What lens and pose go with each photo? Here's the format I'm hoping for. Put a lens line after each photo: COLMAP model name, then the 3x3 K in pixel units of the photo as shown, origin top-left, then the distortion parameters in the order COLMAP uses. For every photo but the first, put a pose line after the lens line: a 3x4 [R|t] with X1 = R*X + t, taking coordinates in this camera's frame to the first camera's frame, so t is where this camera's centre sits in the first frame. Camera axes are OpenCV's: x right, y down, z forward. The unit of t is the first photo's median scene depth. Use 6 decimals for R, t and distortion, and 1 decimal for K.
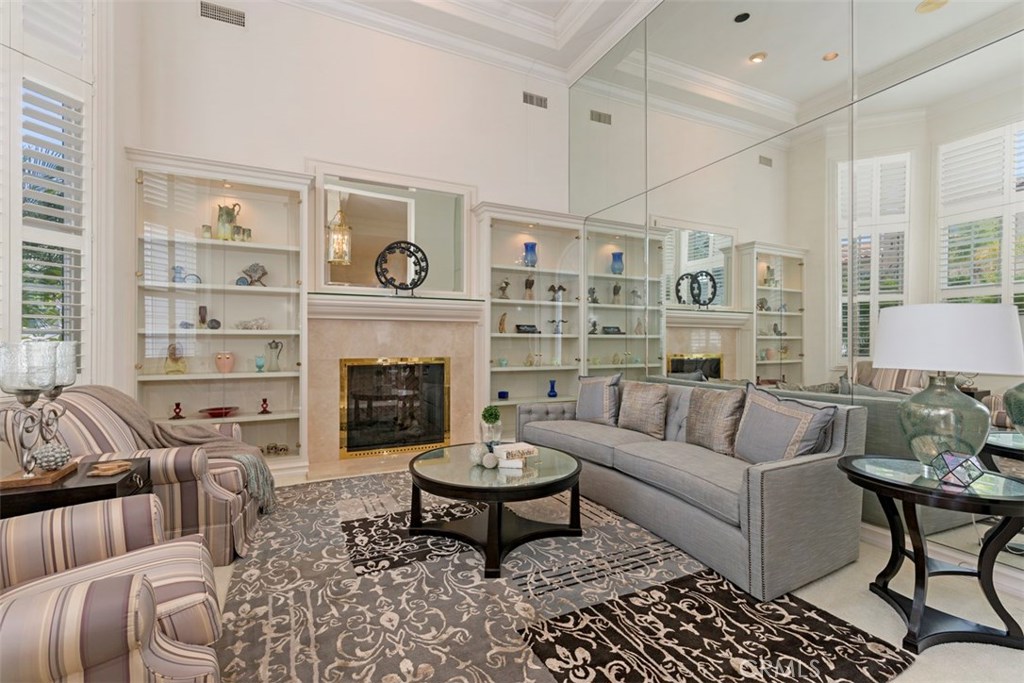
lens RADIAL K [[448.4, 0, 512.3], [0, 448.4, 338.5], [0, 0, 1]] dist [0.003471, -0.000299]
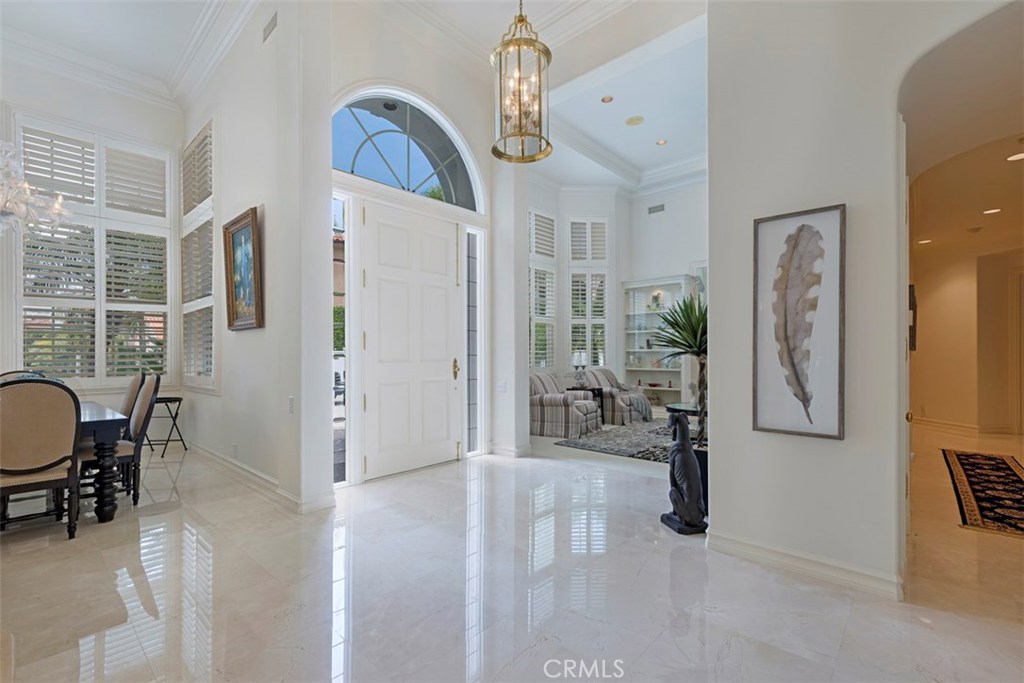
lens RADIAL K [[448.4, 0, 512.8], [0, 448.4, 350.0], [0, 0, 1]] dist [0.003471, -0.000299]
pose [[0.365090, -0.012827, -0.930884, 1.286704], [0.007569, 0.999913, -0.010810, 0.003651], [0.930941, -0.003100, 0.365156, -0.538478]]
